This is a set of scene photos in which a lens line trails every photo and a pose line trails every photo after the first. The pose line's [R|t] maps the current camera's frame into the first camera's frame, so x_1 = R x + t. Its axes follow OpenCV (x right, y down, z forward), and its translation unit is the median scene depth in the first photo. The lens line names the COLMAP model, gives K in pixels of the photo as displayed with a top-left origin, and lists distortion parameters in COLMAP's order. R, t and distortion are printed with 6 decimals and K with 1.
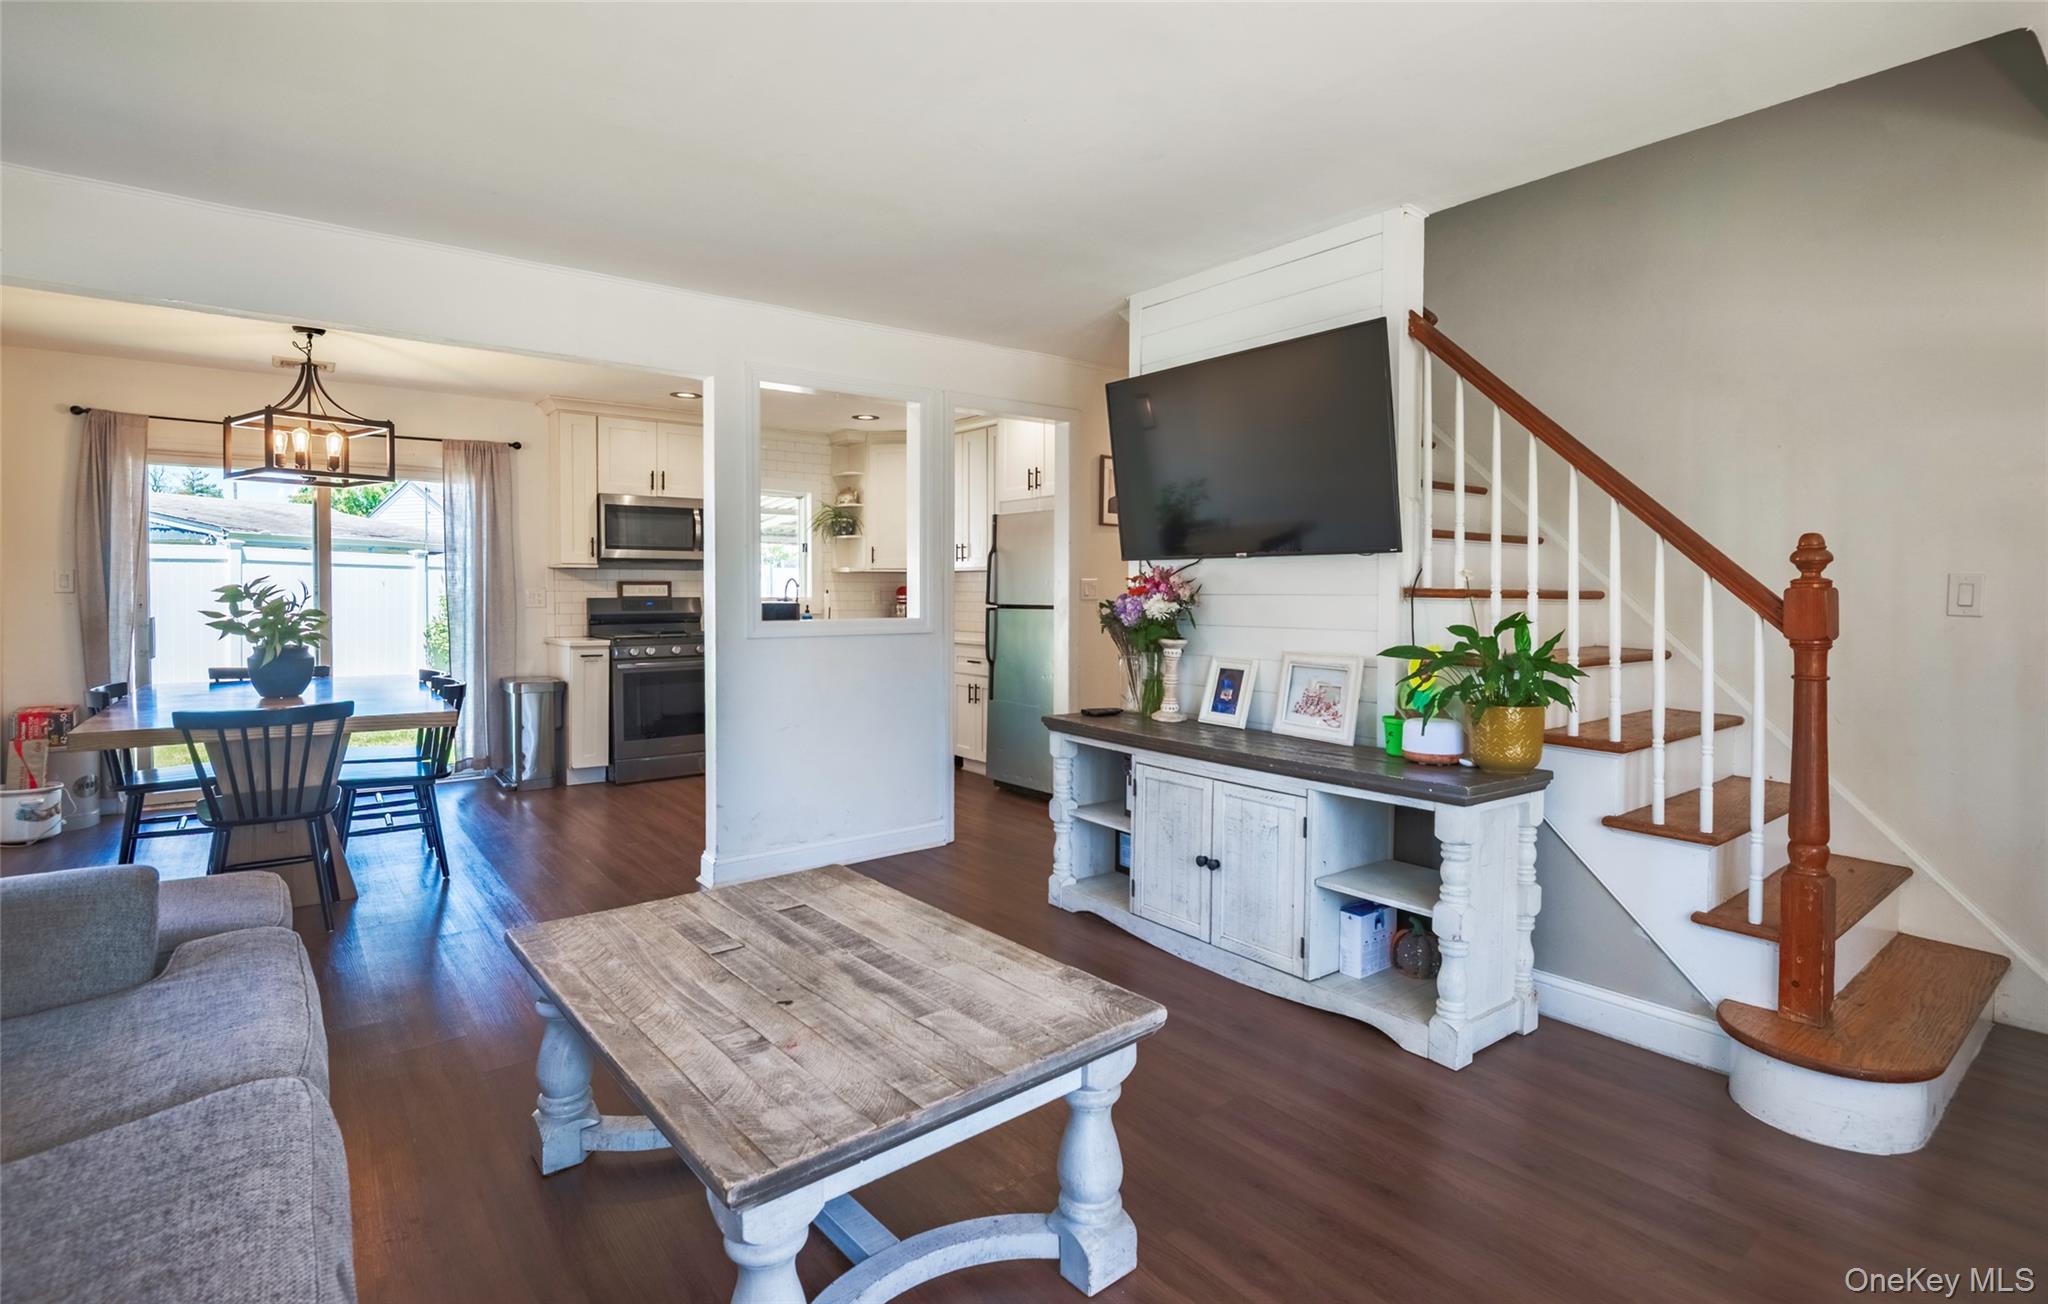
lens RADIAL K [[955.3, 0, 1023.8], [0, 955.3, 622.3], [0, 0, 1]] dist [0.001033, -0.010586]
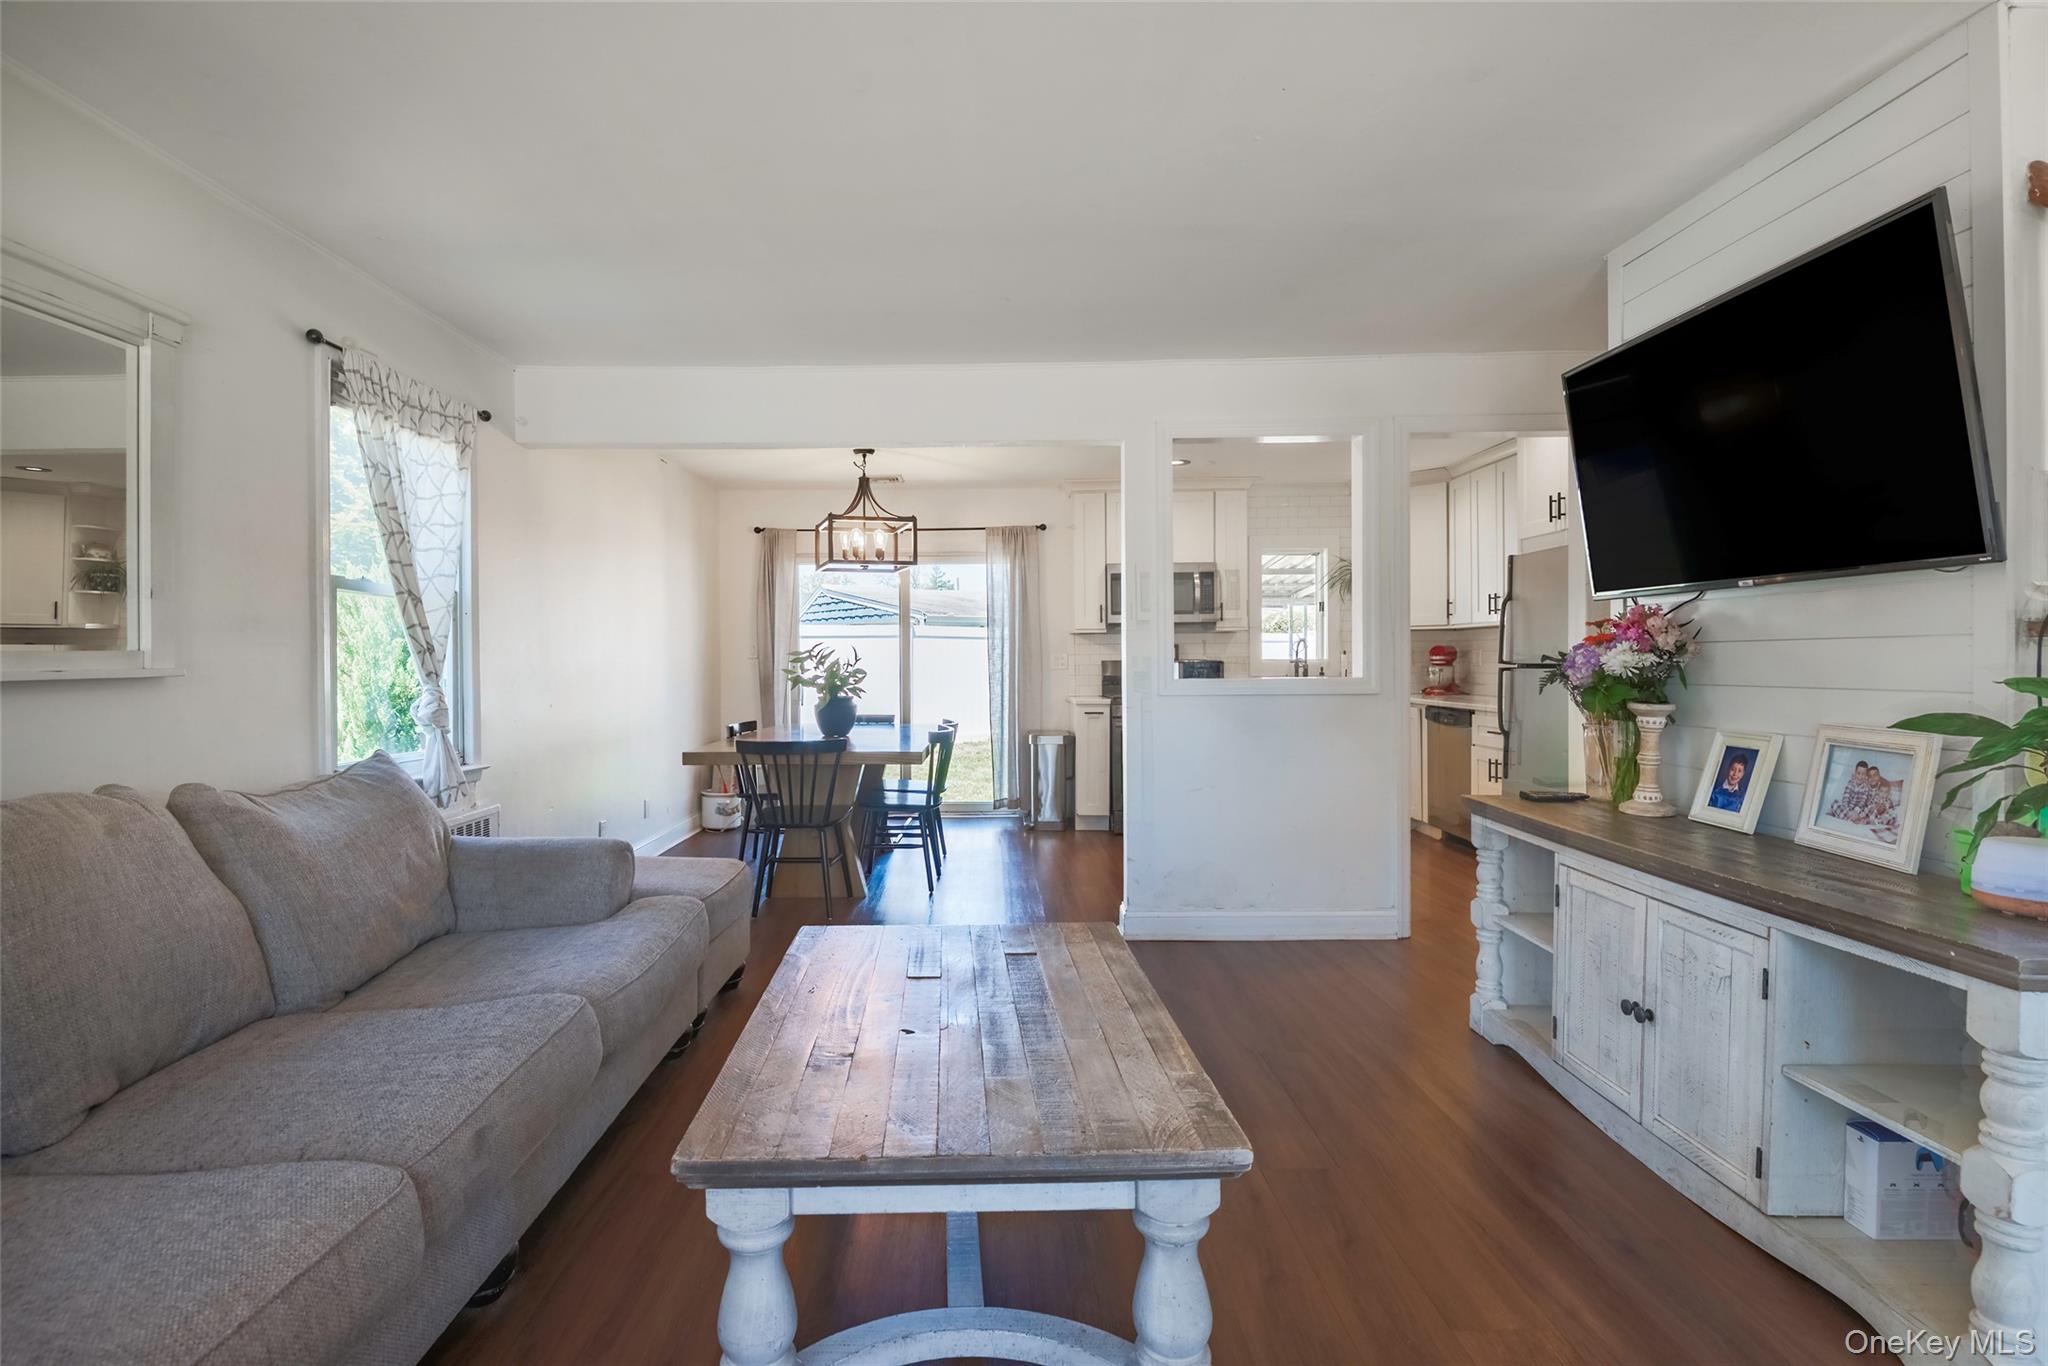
lens RADIAL K [[966.9, 0, 1024.0], [0, 966.9, 683.0], [0, 0, 1]] dist [-0.000594, -0.010051]
pose [[0.784643, 0.004471, -0.619932, 0.240079], [-0.010417, 0.999928, -0.005973, 0.011409], [0.619861, 0.011144, 0.784633, 0.120158]]
